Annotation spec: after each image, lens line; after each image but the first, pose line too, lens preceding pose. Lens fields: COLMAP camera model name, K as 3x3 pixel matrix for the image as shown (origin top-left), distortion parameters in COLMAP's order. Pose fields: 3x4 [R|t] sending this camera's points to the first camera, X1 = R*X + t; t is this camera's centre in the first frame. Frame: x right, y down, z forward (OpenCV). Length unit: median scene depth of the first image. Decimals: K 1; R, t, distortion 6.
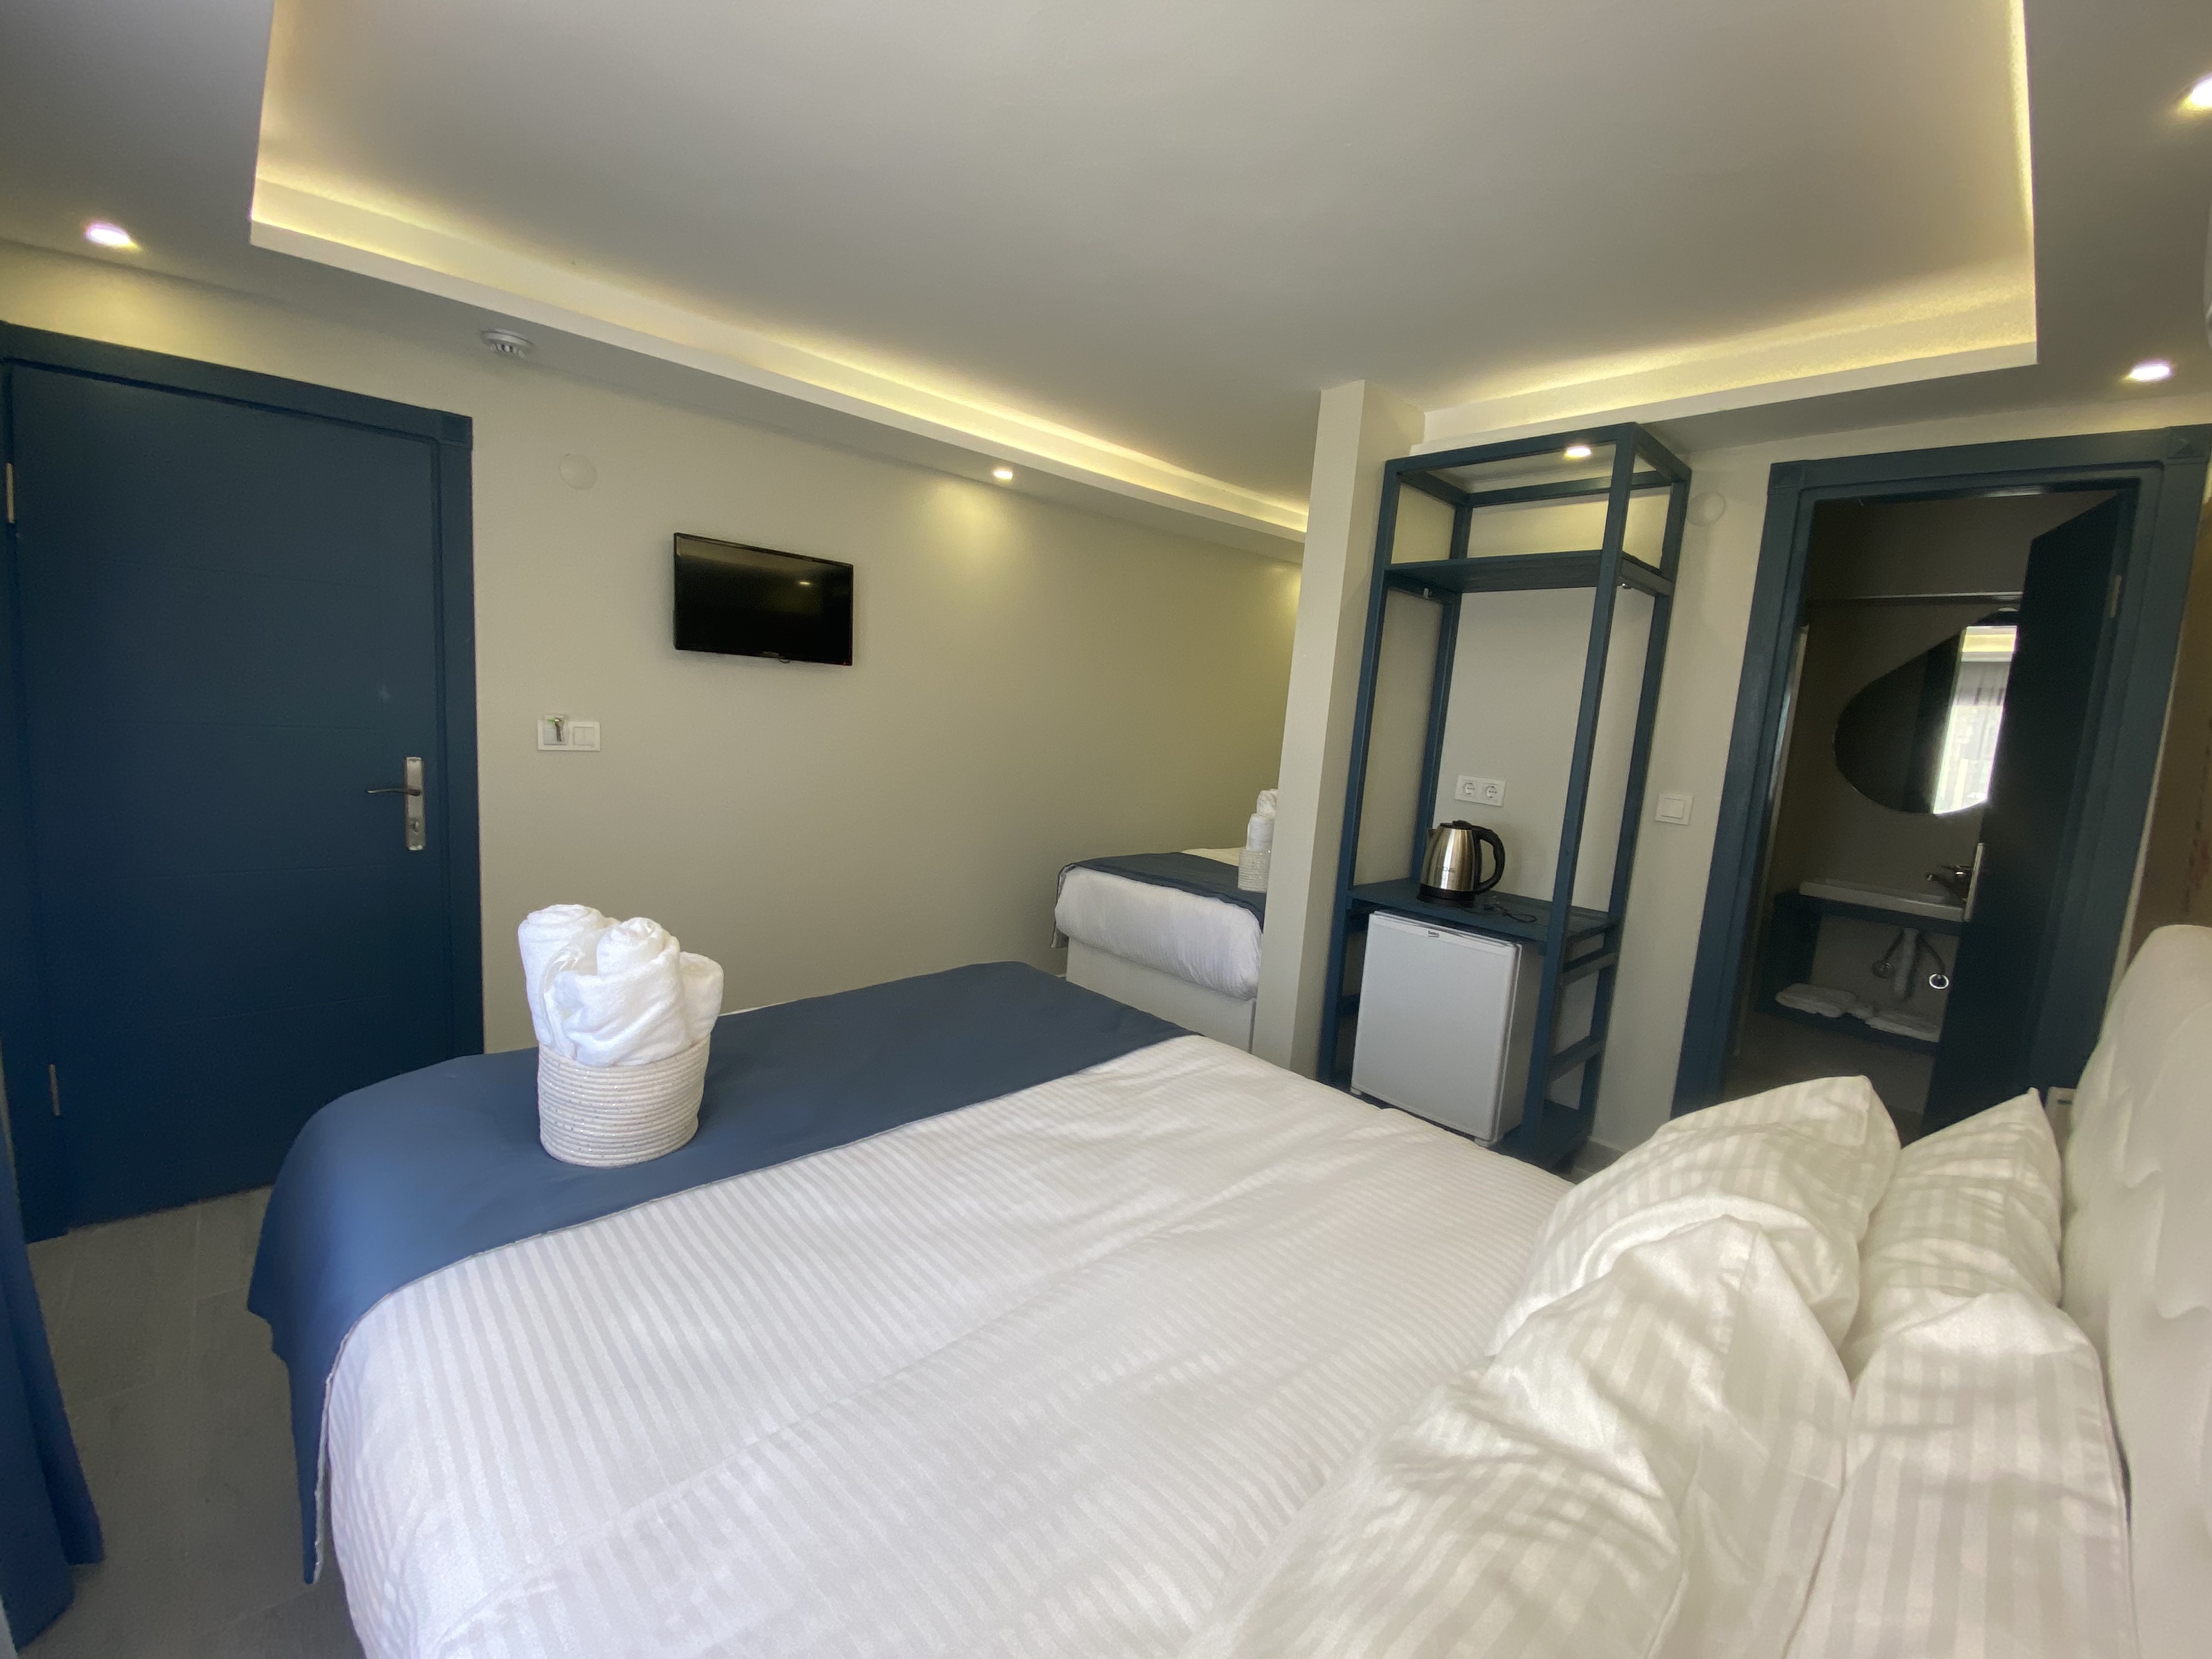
lens RADIAL K [[905.6, 0, 1110.7], [0, 905.6, 831.3], [0, 0, 1]] dist [0.048335, -0.000190]
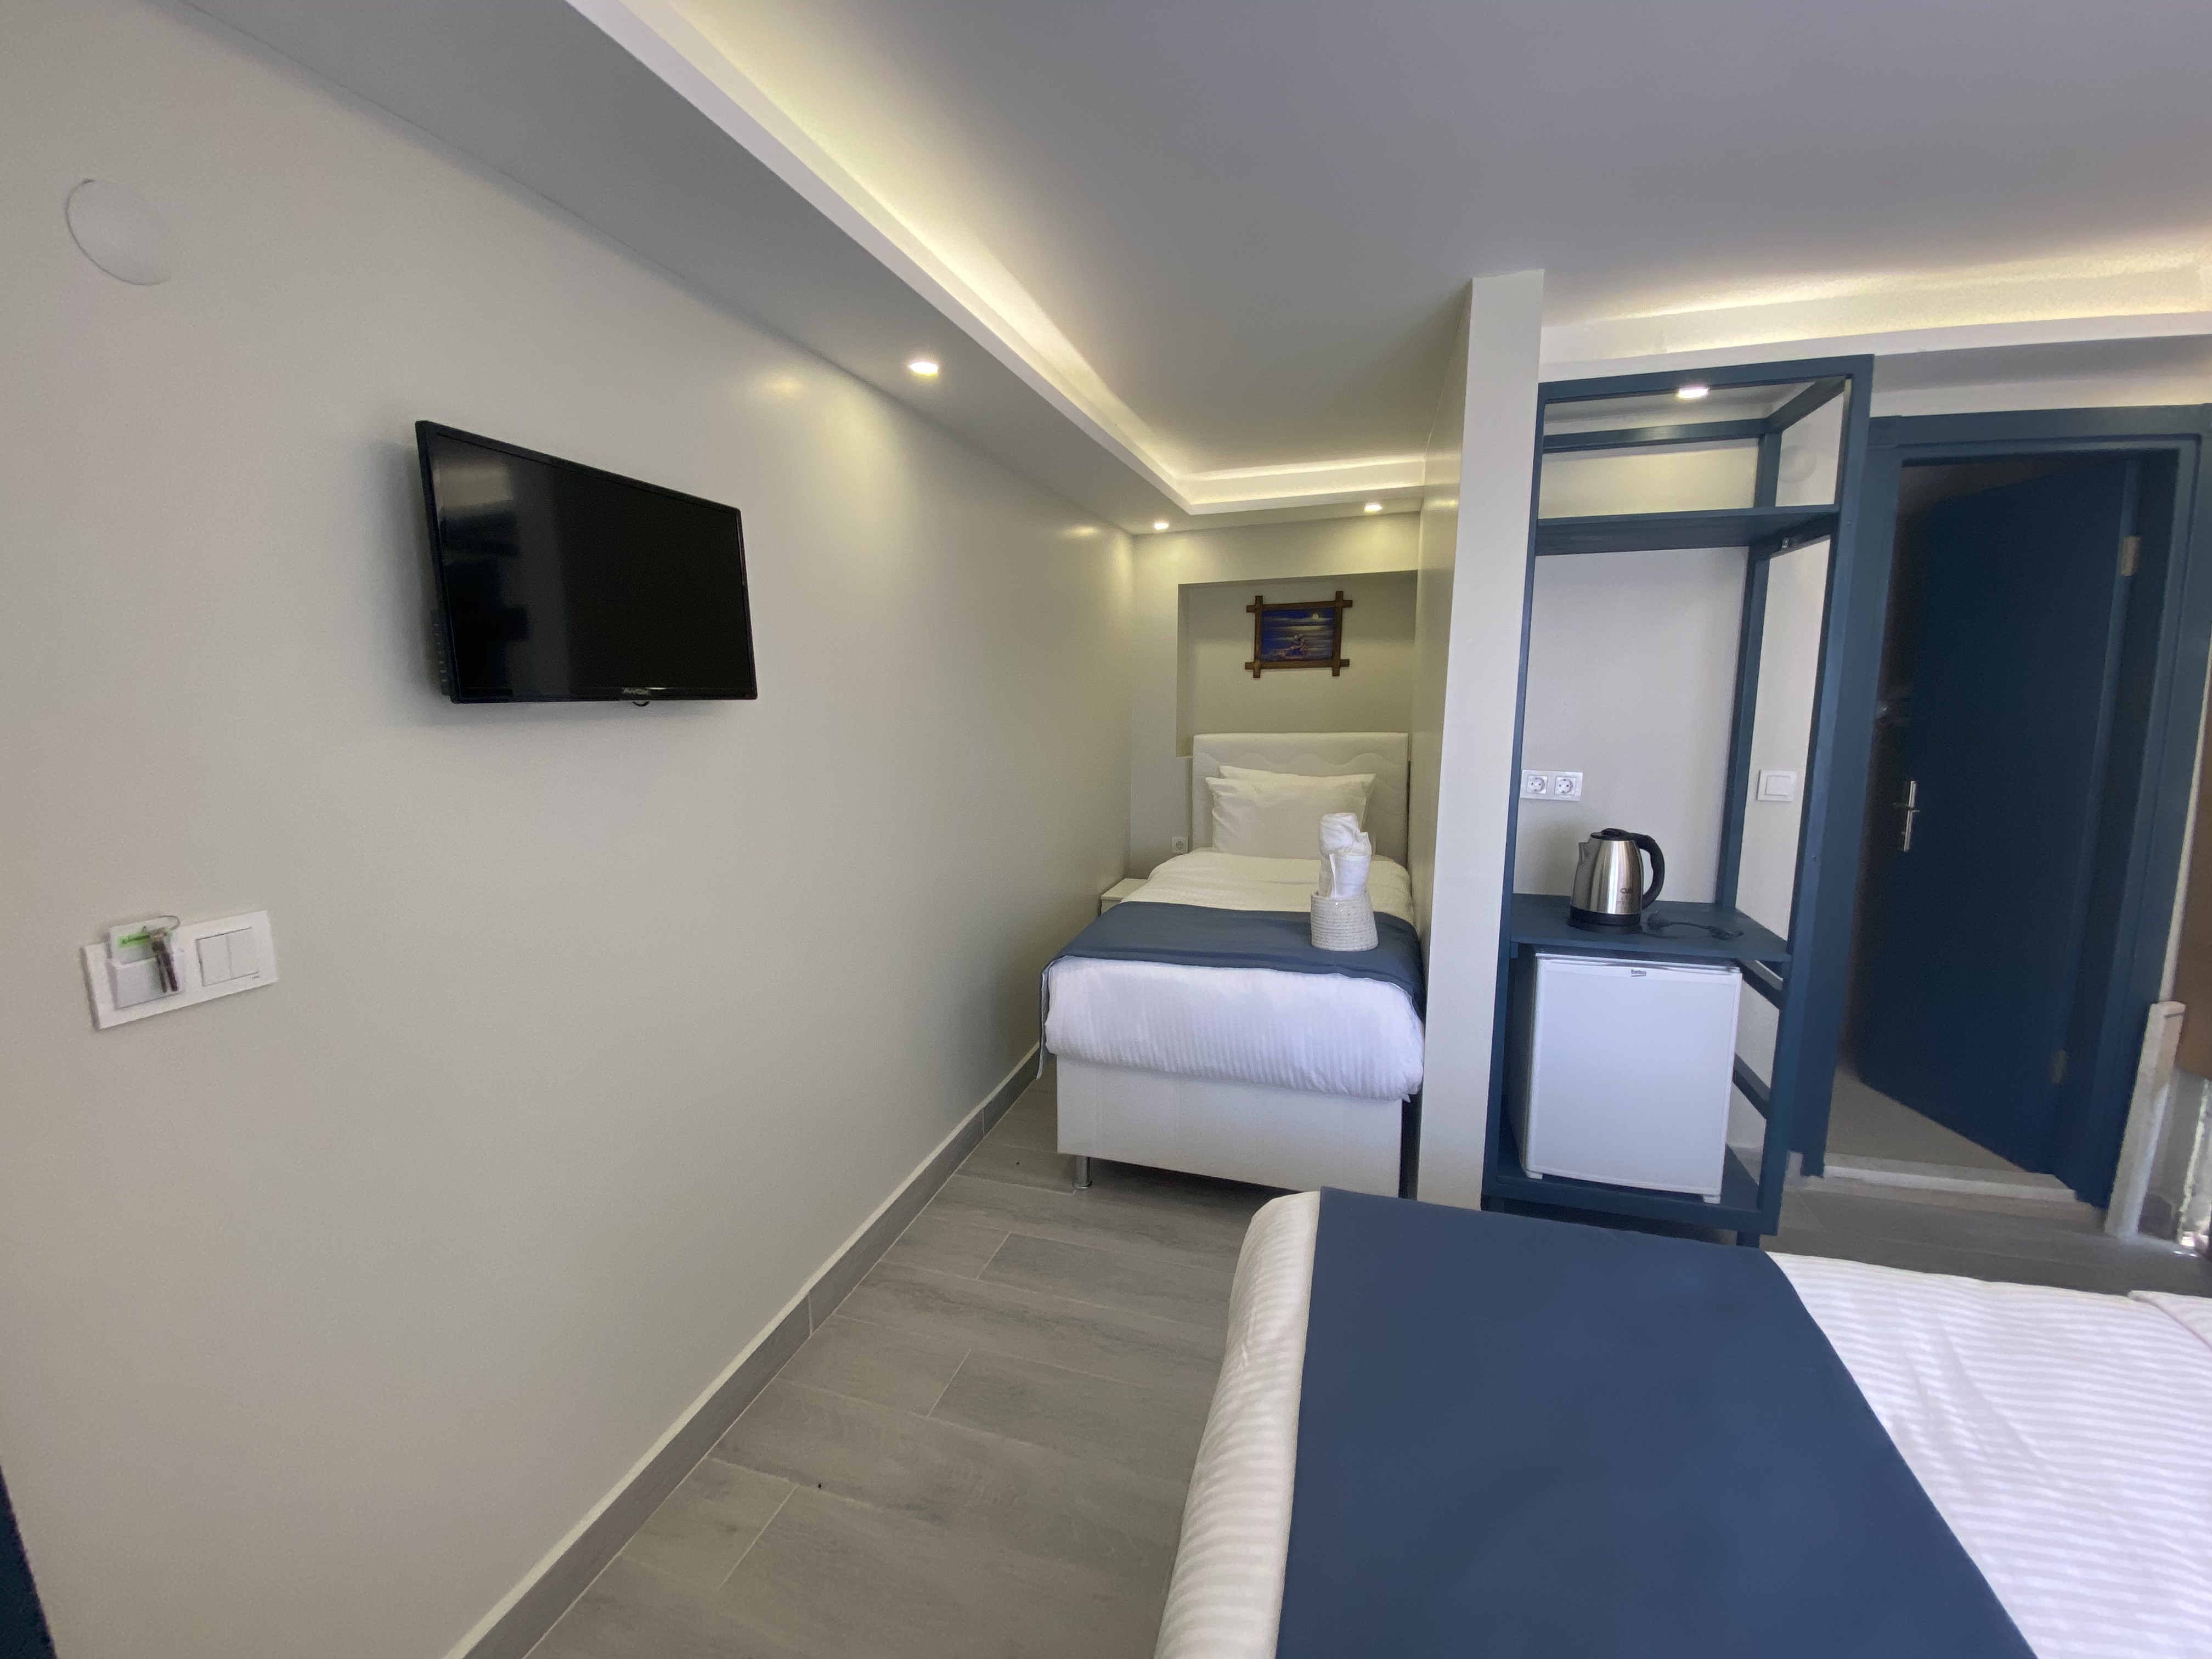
lens RADIAL K [[895.6, 0, 1098.8], [0, 895.6, 840.6], [0, 0, 1]] dist [0.010820, -0.000121]
pose [[0.872618, -0.155397, 0.463022, -0.421595], [0.135723, 0.987847, 0.075750, -0.130527], [-0.469166, -0.003258, 0.883104, 0.493720]]
